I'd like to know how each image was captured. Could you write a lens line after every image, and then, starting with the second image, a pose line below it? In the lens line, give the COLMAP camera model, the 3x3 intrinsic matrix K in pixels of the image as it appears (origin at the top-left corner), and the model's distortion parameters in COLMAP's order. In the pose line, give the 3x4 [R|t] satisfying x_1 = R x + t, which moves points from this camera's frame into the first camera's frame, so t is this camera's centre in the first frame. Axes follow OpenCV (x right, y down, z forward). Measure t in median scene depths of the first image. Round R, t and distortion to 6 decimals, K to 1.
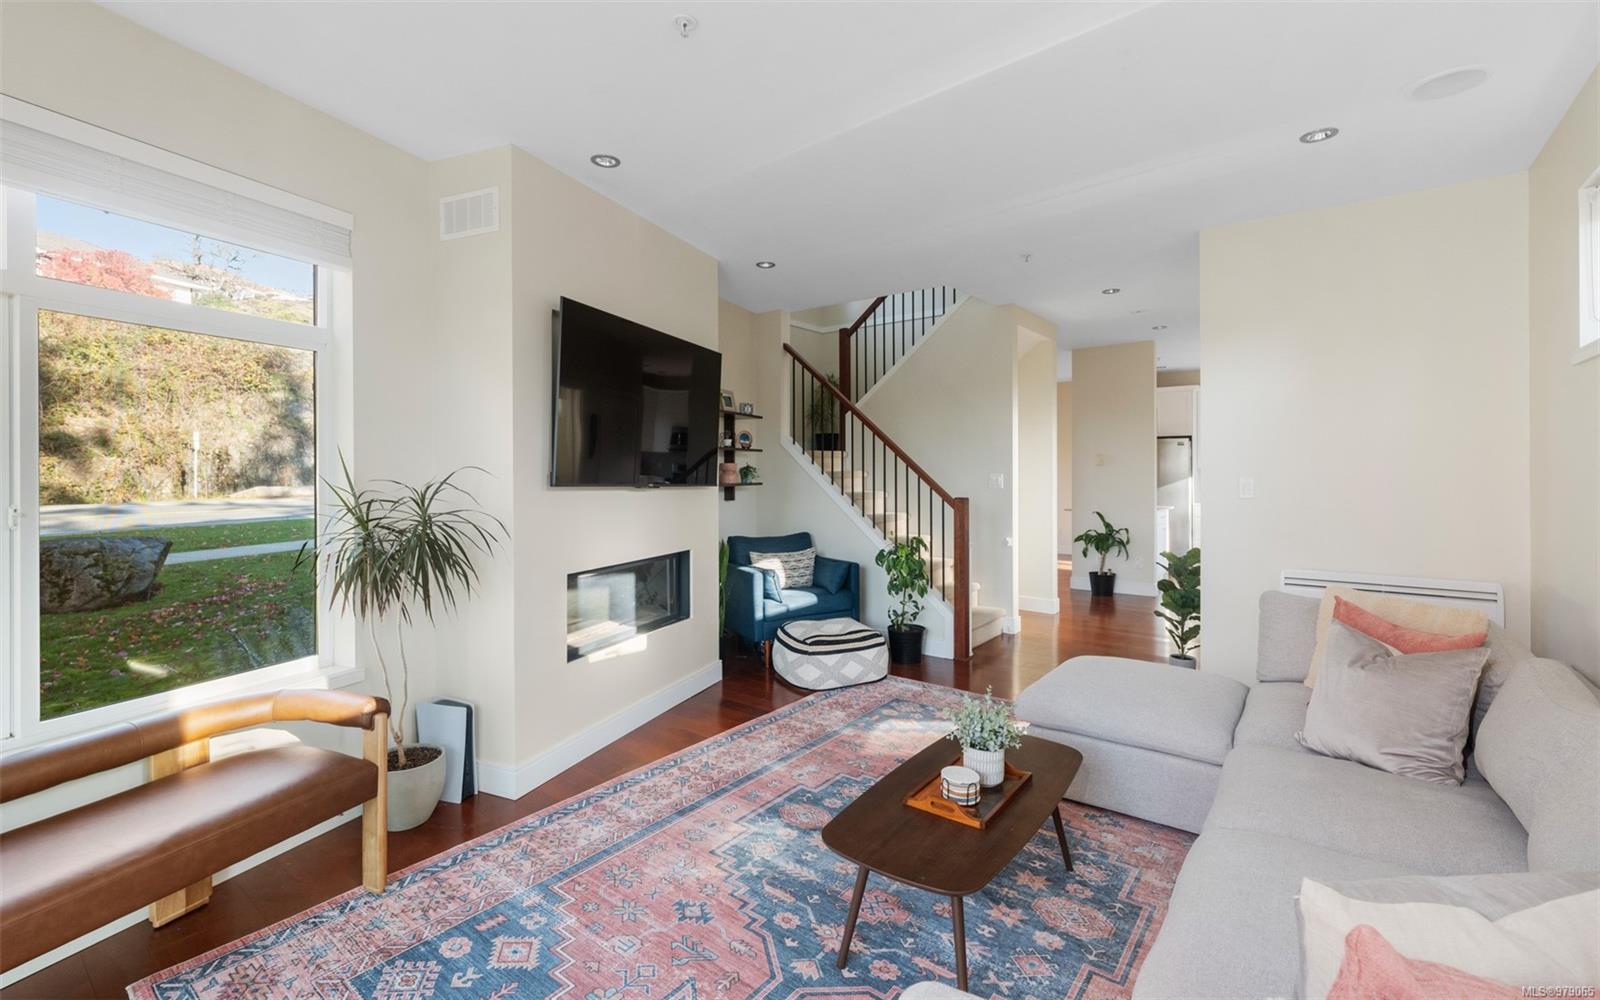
lens RADIAL K [[711.1, 0, 801.3], [0, 711.1, 483.9], [0, 0, 1]] dist [0.000842, 0.000692]
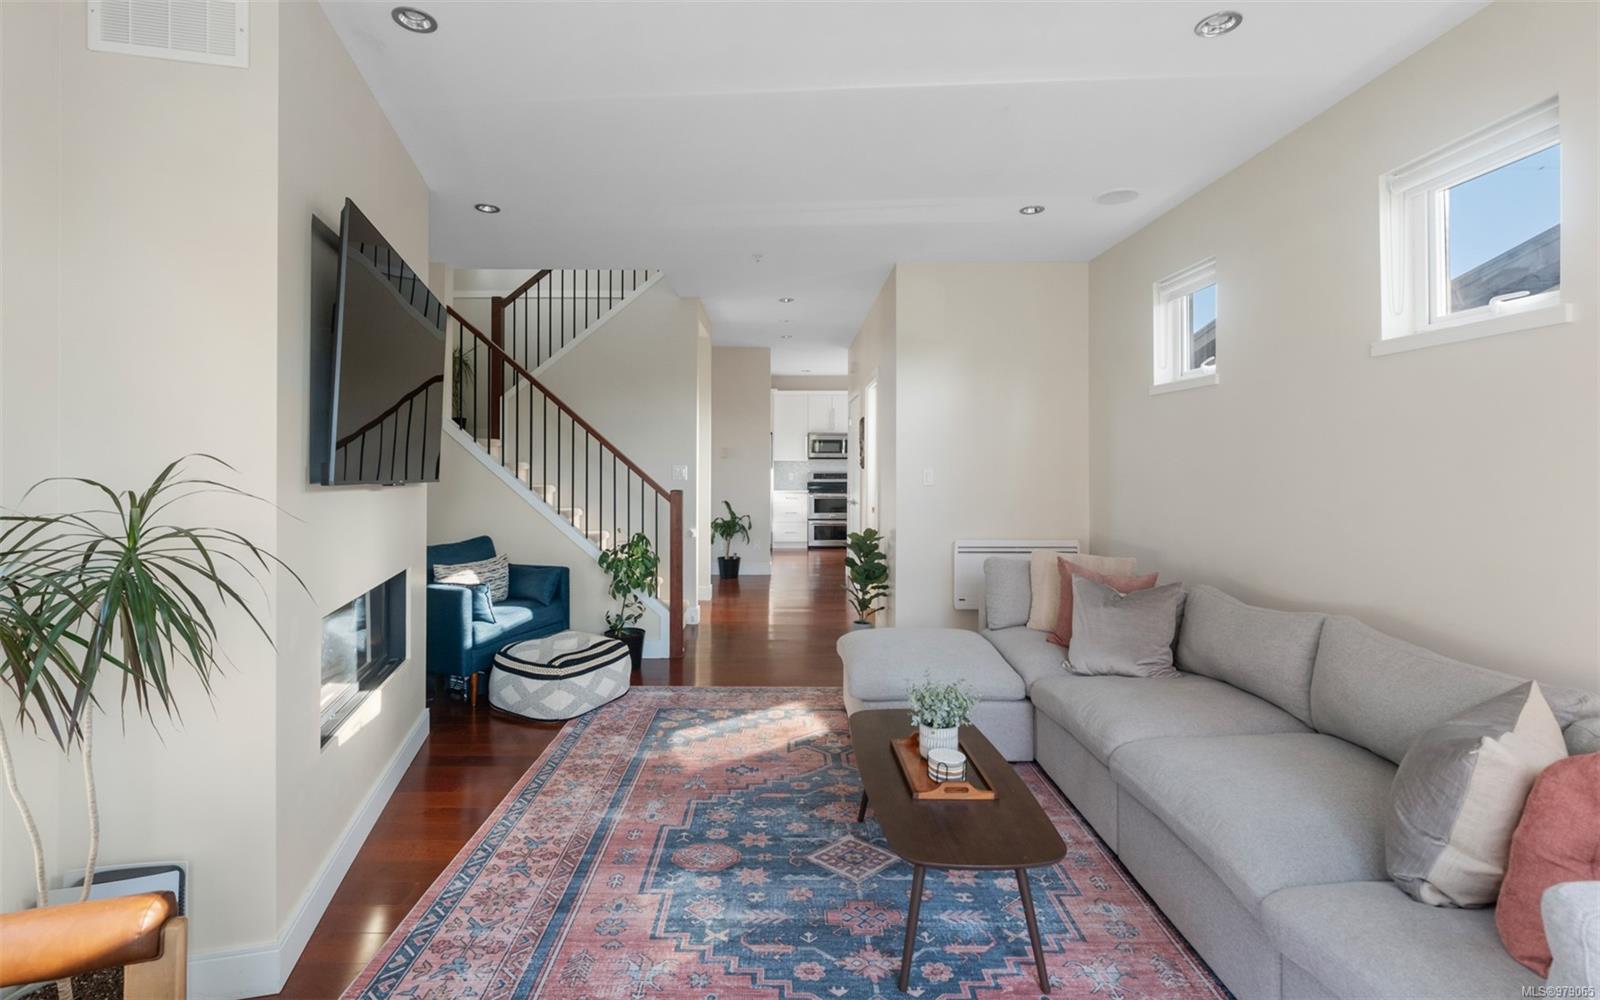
lens RADIAL K [[711.1, 0, 807.2], [0, 711.1, 468.8], [0, 0, 1]] dist [0.000842, 0.000692]
pose [[0.786525, -0.003496, 0.617548, -0.277399], [0.009212, 0.999939, -0.006072, -0.002502], [-0.617489, 0.010465, 0.786510, 0.147253]]
